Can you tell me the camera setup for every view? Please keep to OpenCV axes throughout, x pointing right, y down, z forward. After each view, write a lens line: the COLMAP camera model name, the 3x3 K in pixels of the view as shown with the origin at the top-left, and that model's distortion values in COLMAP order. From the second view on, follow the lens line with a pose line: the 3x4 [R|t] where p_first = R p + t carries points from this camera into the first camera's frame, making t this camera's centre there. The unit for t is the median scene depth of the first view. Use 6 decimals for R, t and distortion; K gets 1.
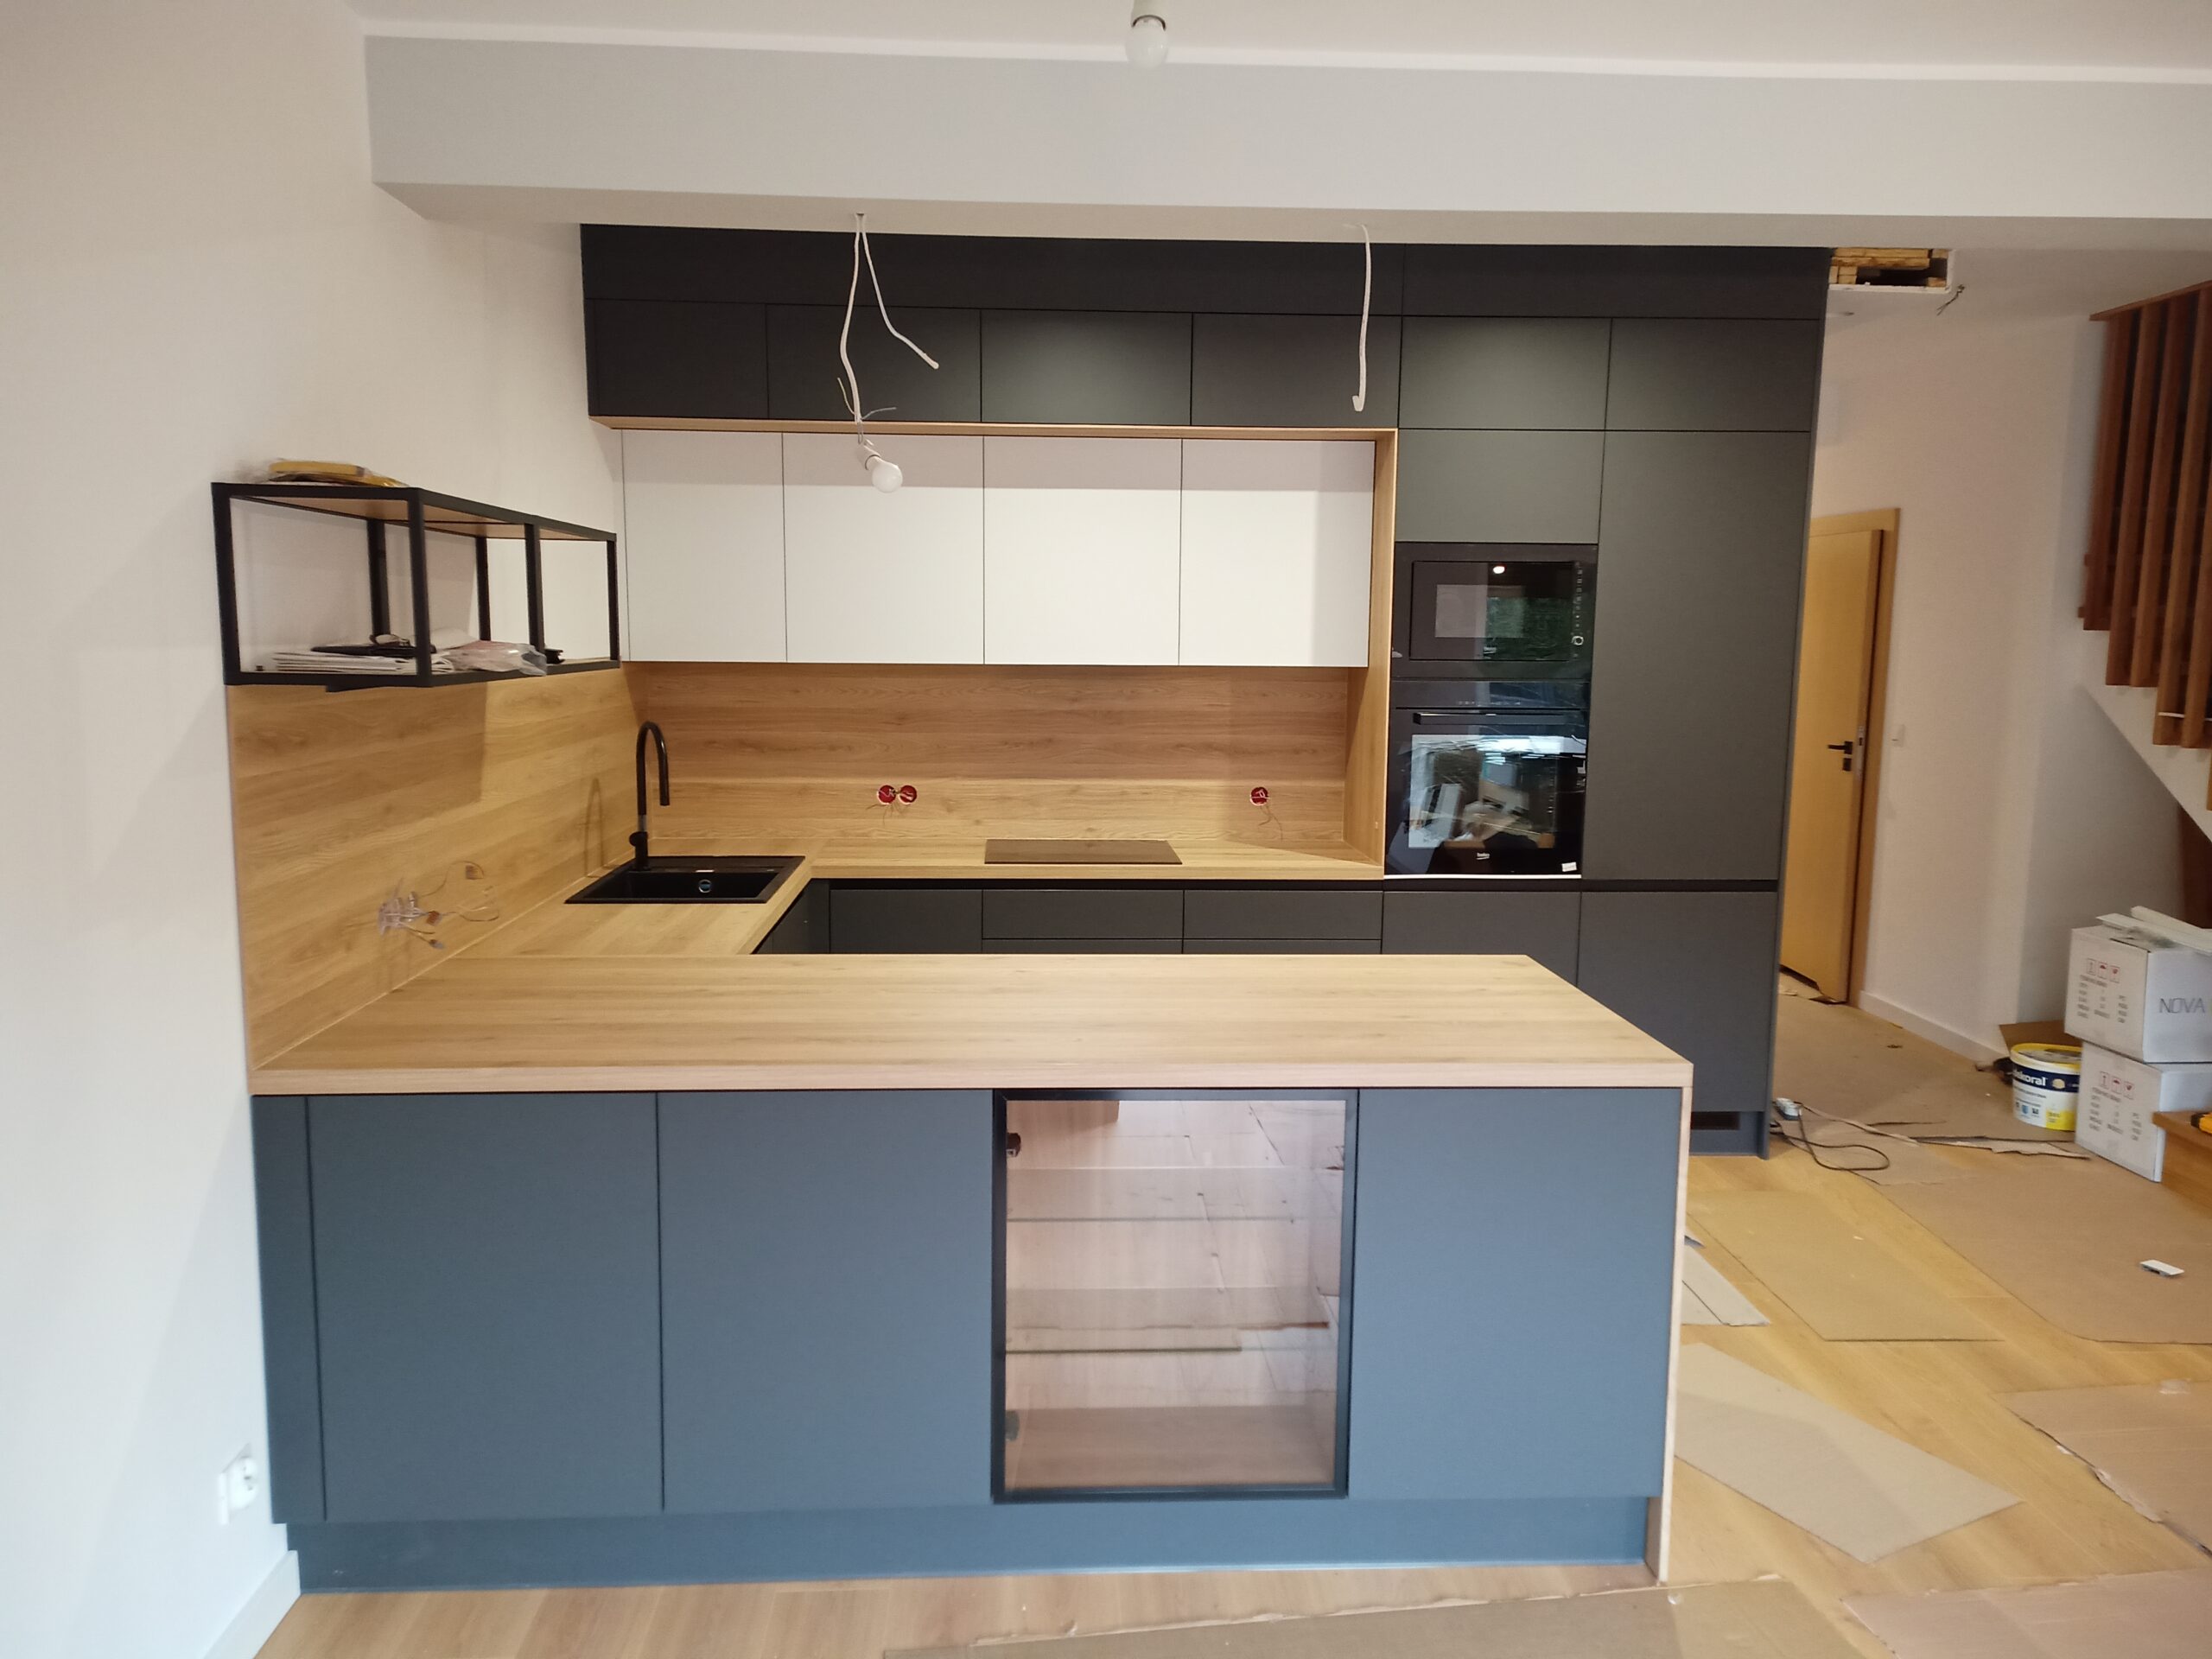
lens RADIAL K [[1631.5, 0, 1100.5], [0, 1631.5, 833.2], [0, 0, 1]] dist [0.046756, -0.001078]
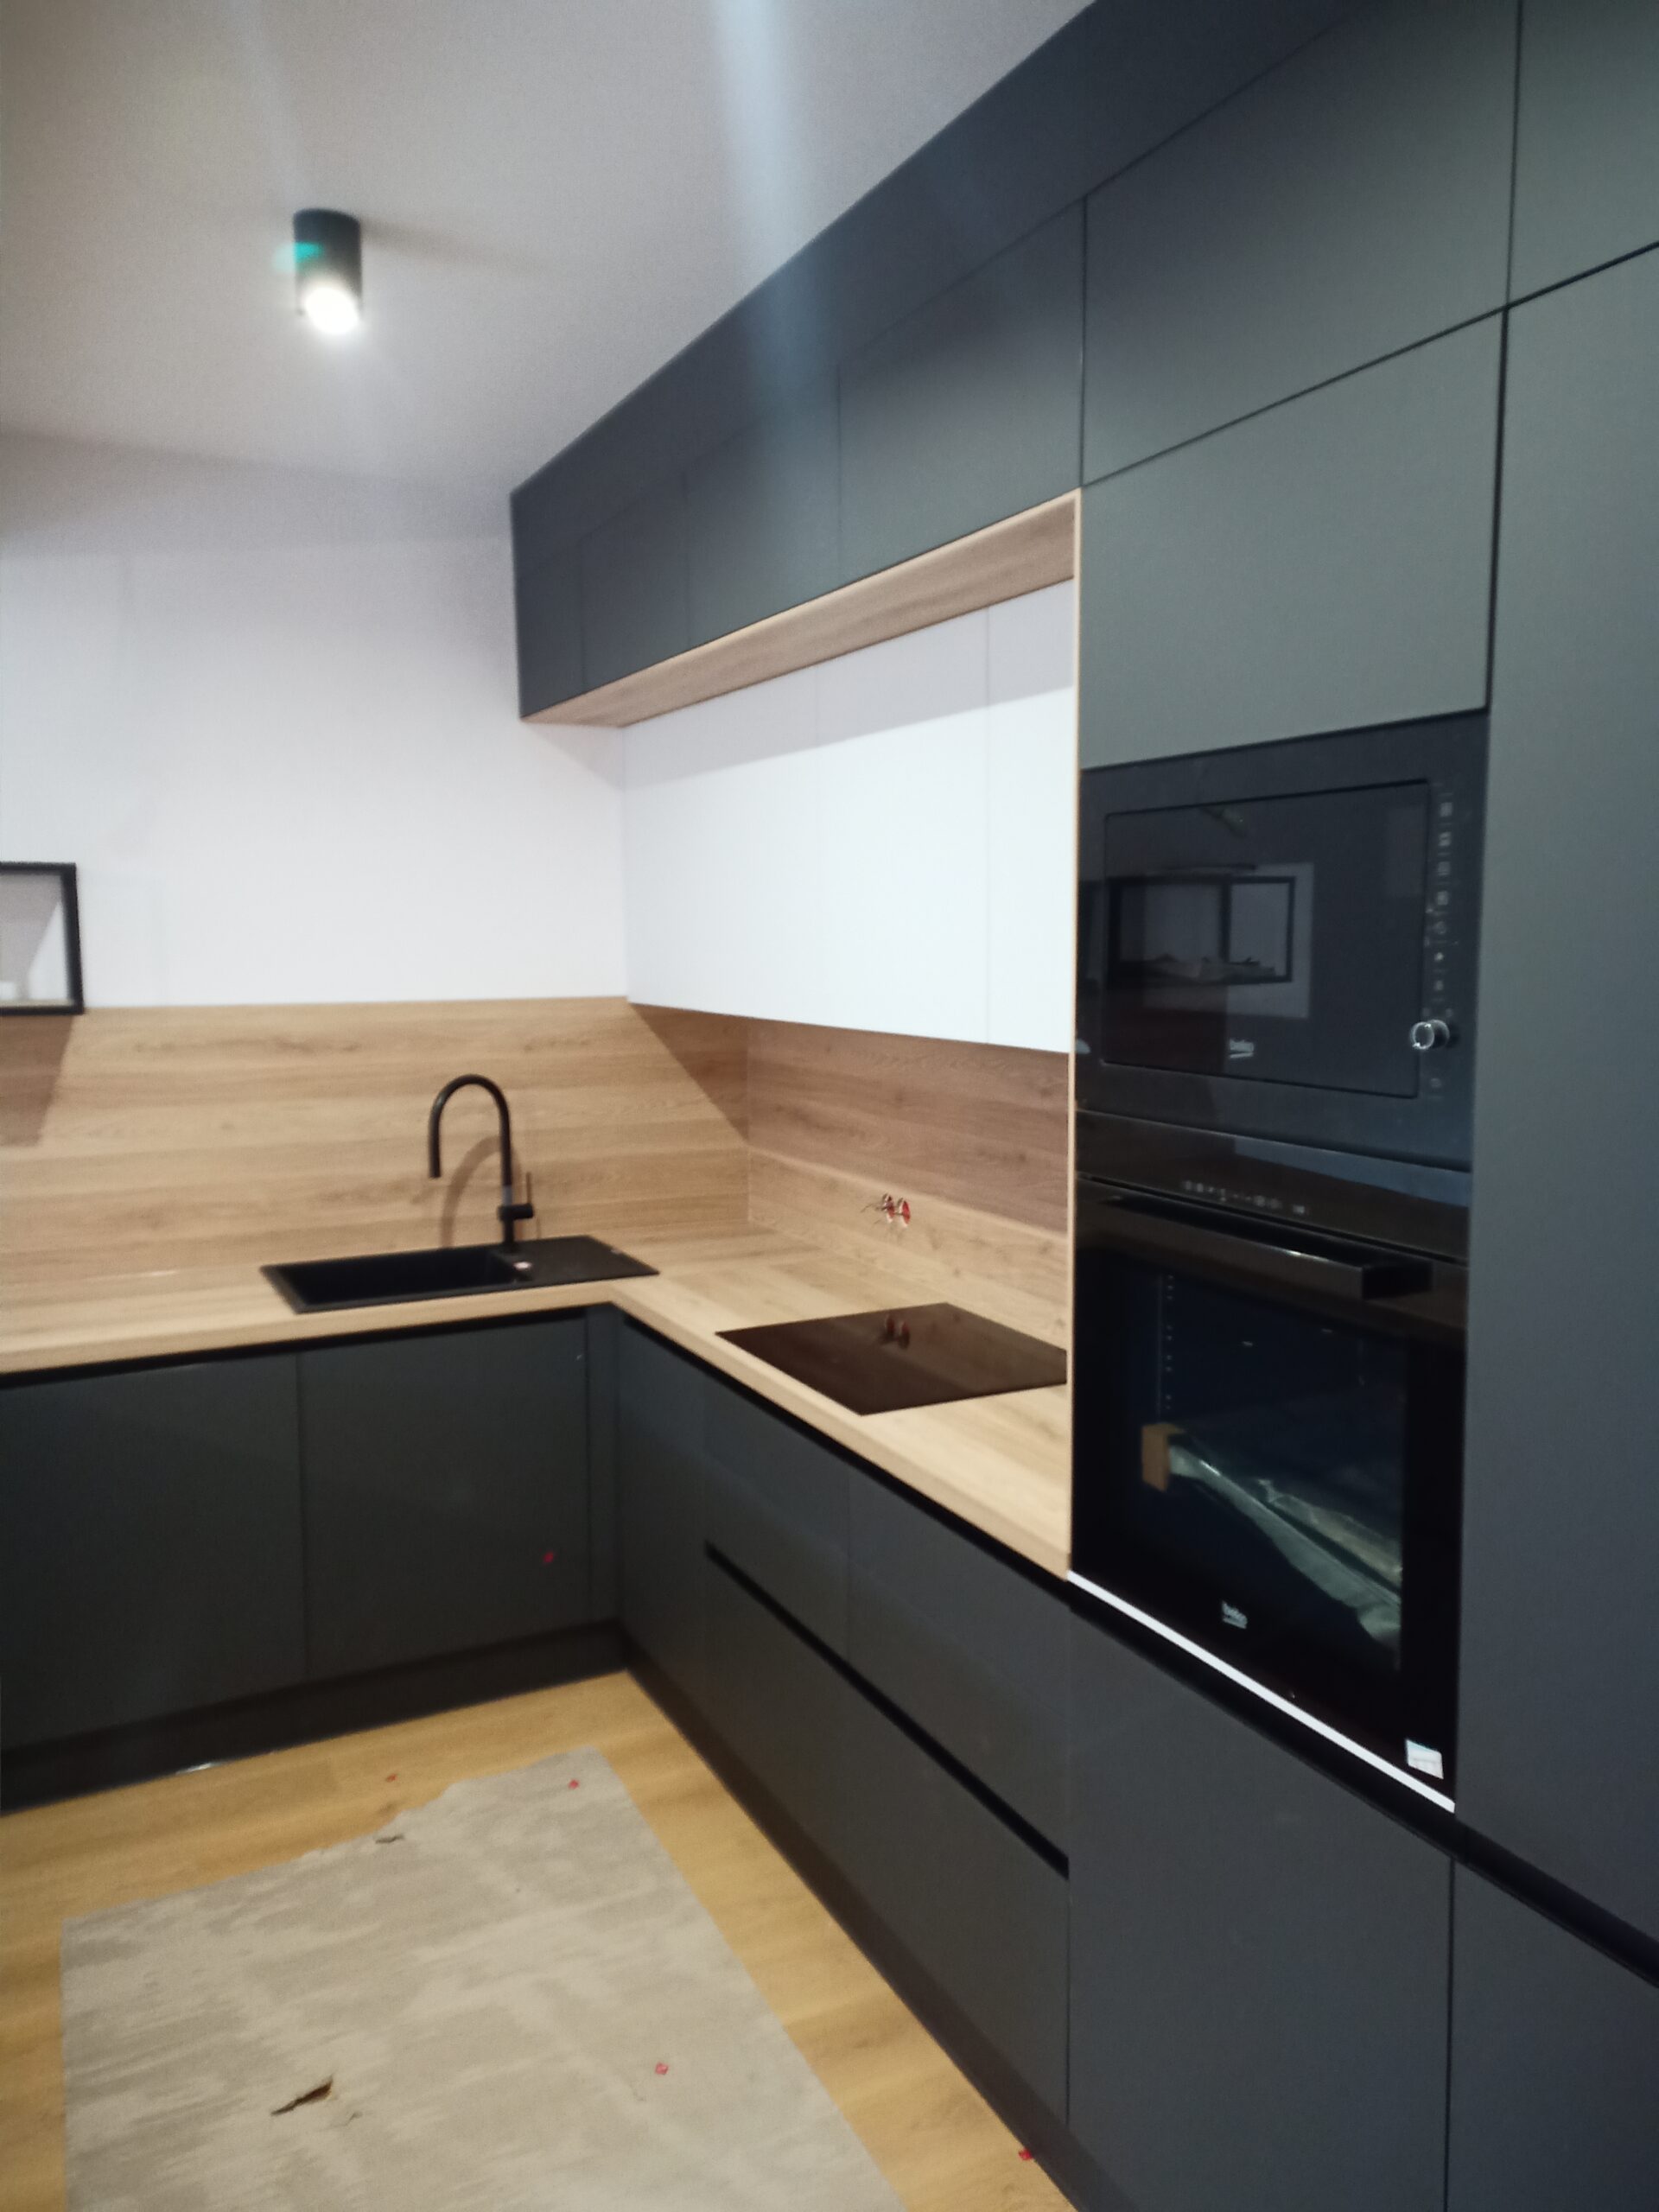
lens RADIAL K [[1606.7, 0, 829.5], [0, 1606.7, 1106.0], [0, 0, 1]] dist [0.048735, -0.030964]
pose [[0.410671, 0.089789, -0.907352, 0.497517], [-0.109822, 0.992766, 0.048535, -0.102675], [0.905146, 0.079715, 0.417561, 0.742914]]
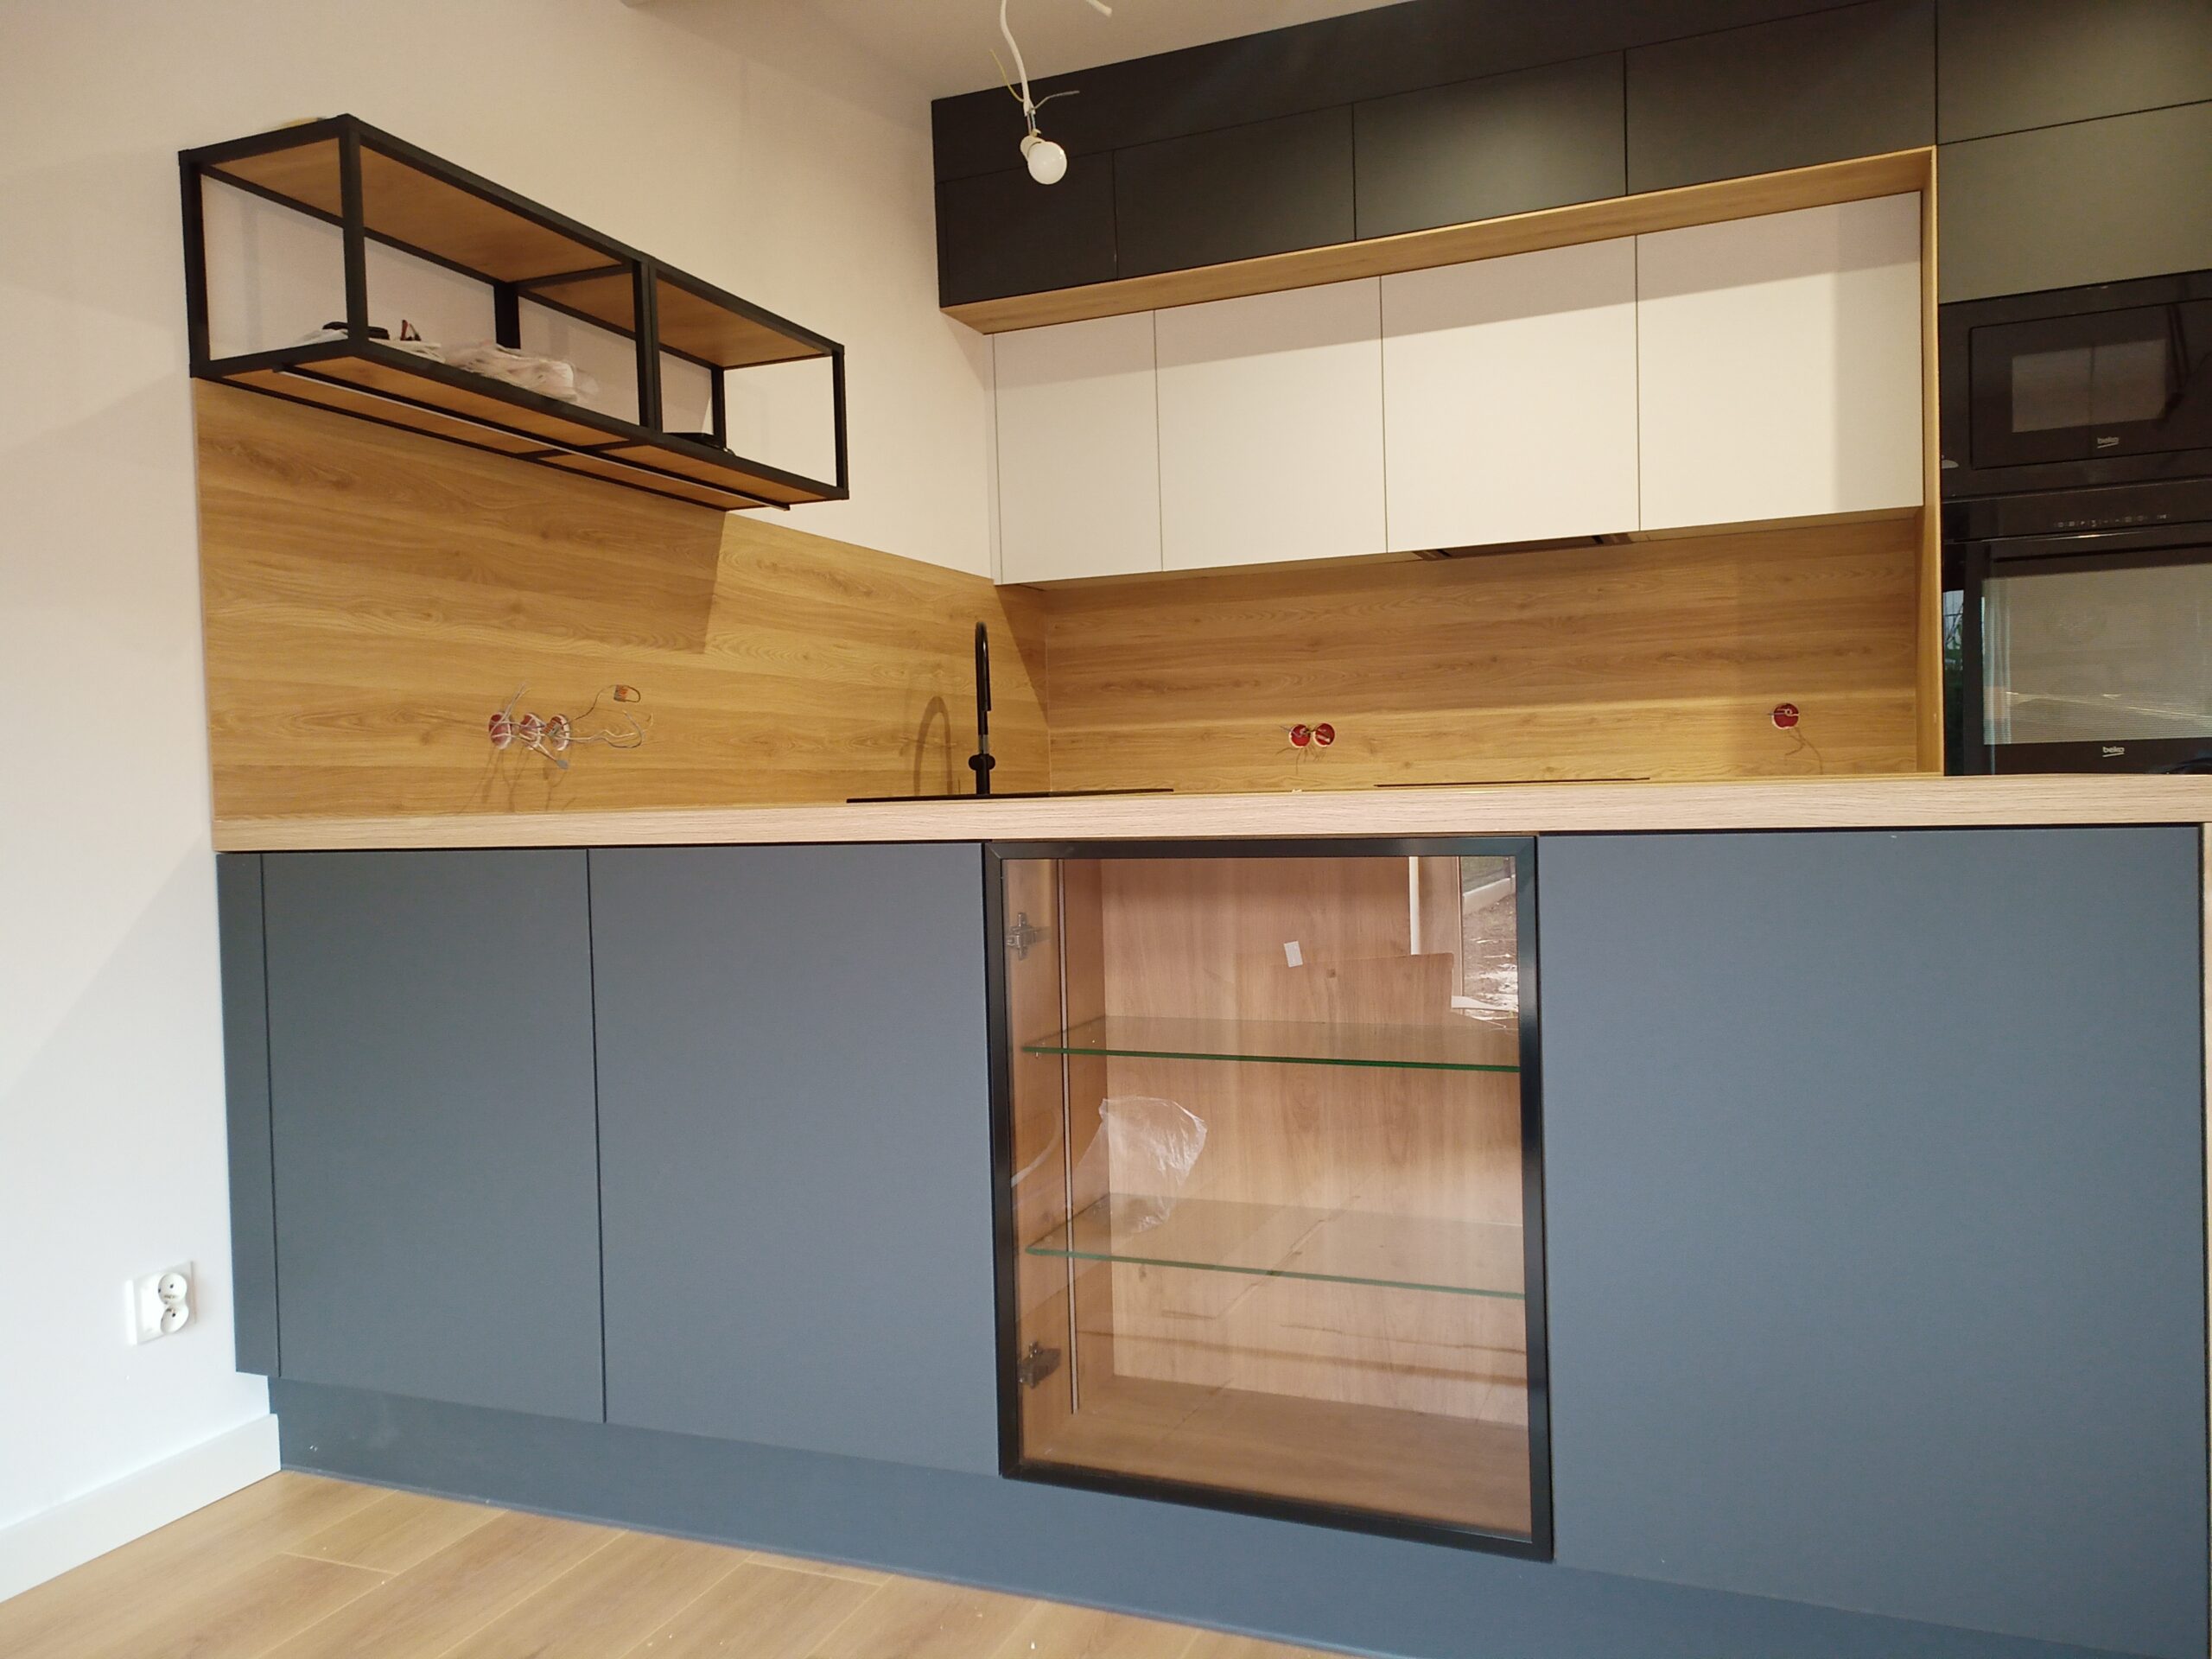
lens RADIAL K [[1631.5, 0, 1100.5], [0, 1631.5, 833.2], [0, 0, 1]] dist [0.046756, -0.001078]
pose [[0.905043, -0.022527, -0.424723, 0.143133], [-0.018519, 0.995562, -0.092267, 0.113959], [0.424916, 0.091371, 0.900609, 0.214282]]
